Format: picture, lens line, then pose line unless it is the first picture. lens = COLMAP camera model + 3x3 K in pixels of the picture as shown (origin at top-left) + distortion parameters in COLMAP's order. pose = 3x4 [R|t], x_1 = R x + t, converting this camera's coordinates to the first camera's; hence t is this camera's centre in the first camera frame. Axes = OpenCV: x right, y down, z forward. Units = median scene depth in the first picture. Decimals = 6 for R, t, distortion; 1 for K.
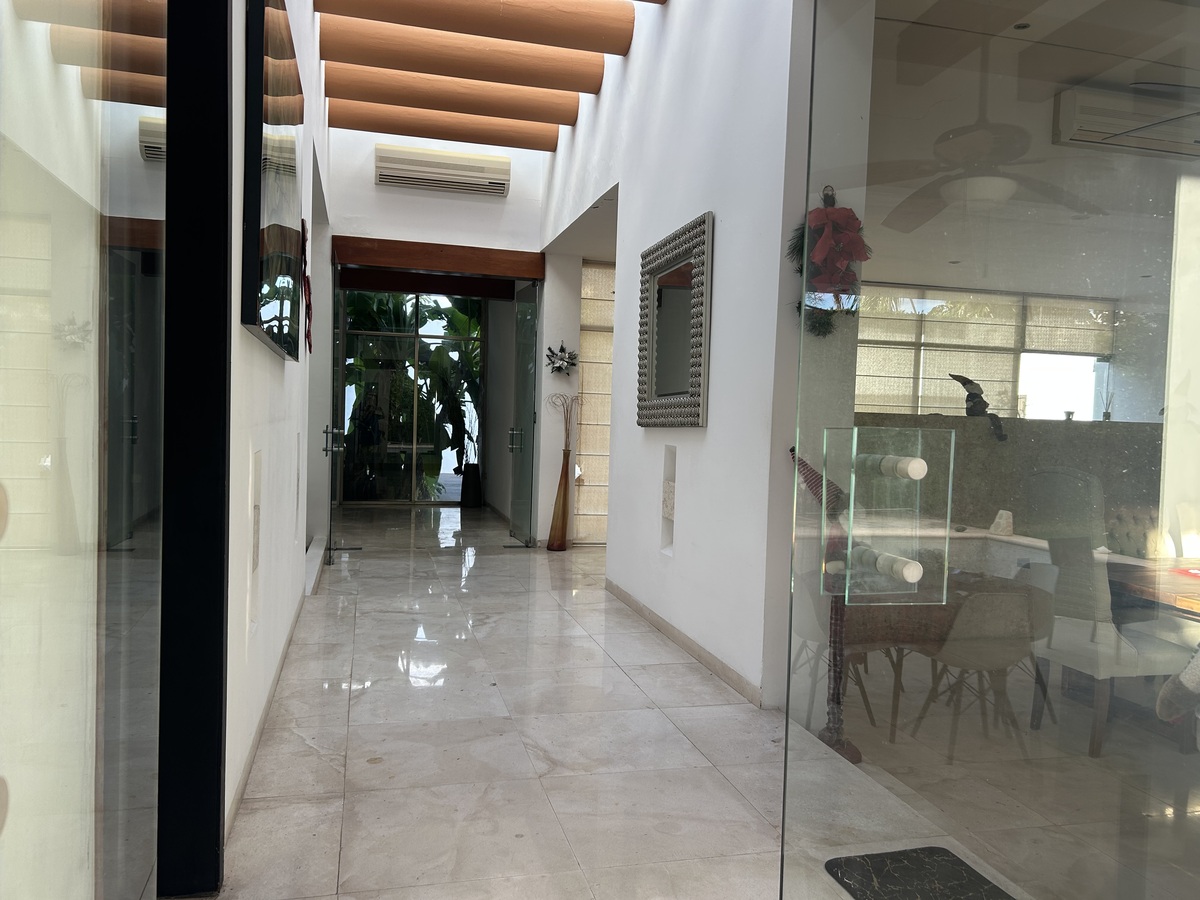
lens RADIAL K [[909.8, 0, 631.1], [0, 909.8, 469.0], [0, 0, 1]] dist [0.001904, -0.000044]
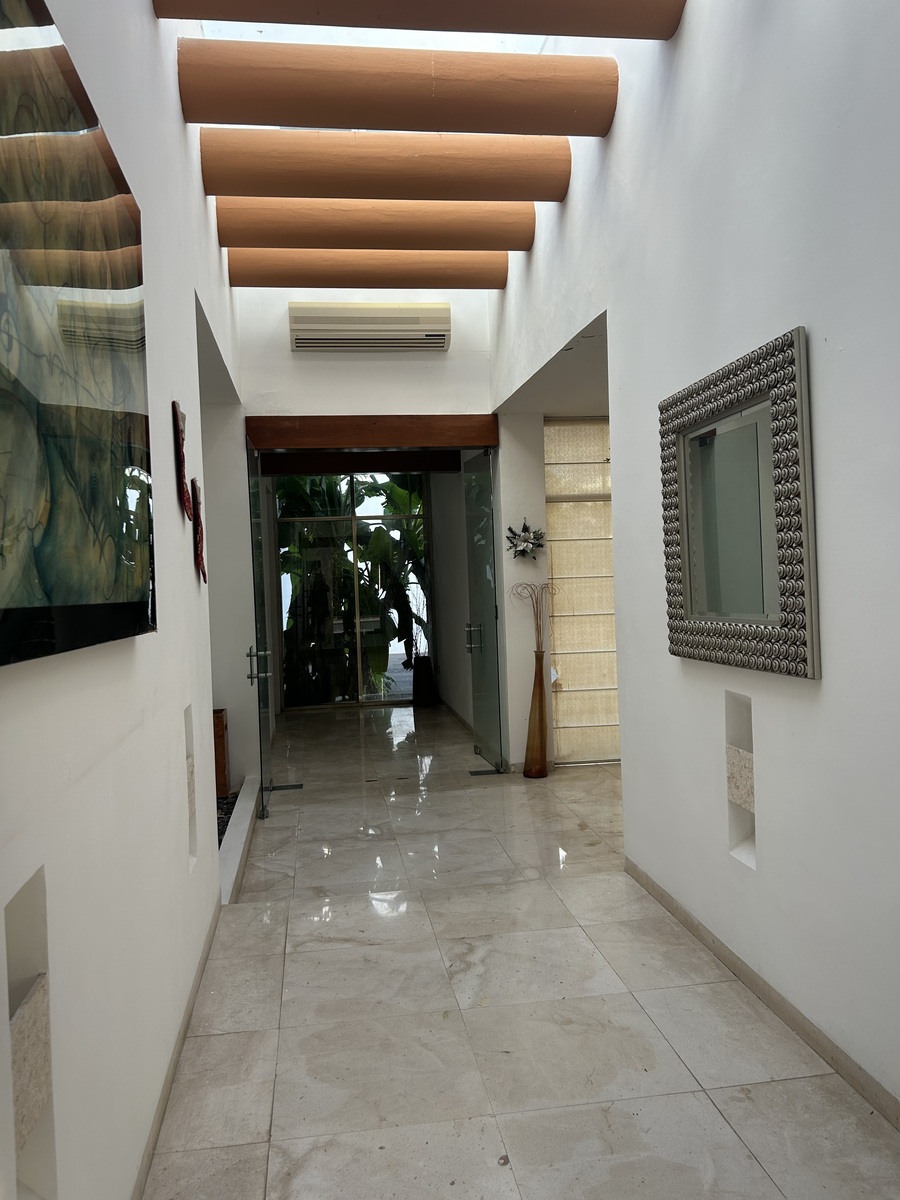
lens RADIAL K [[908.4, 0, 450.0], [0, 908.4, 600.0], [0, 0, 1]] dist [0.056684, -0.062893]
pose [[0.988644, -0.066154, -0.134935, -0.036321], [0.062706, 0.997591, -0.029653, -0.046868], [0.136572, 0.020855, 0.990411, 0.178432]]
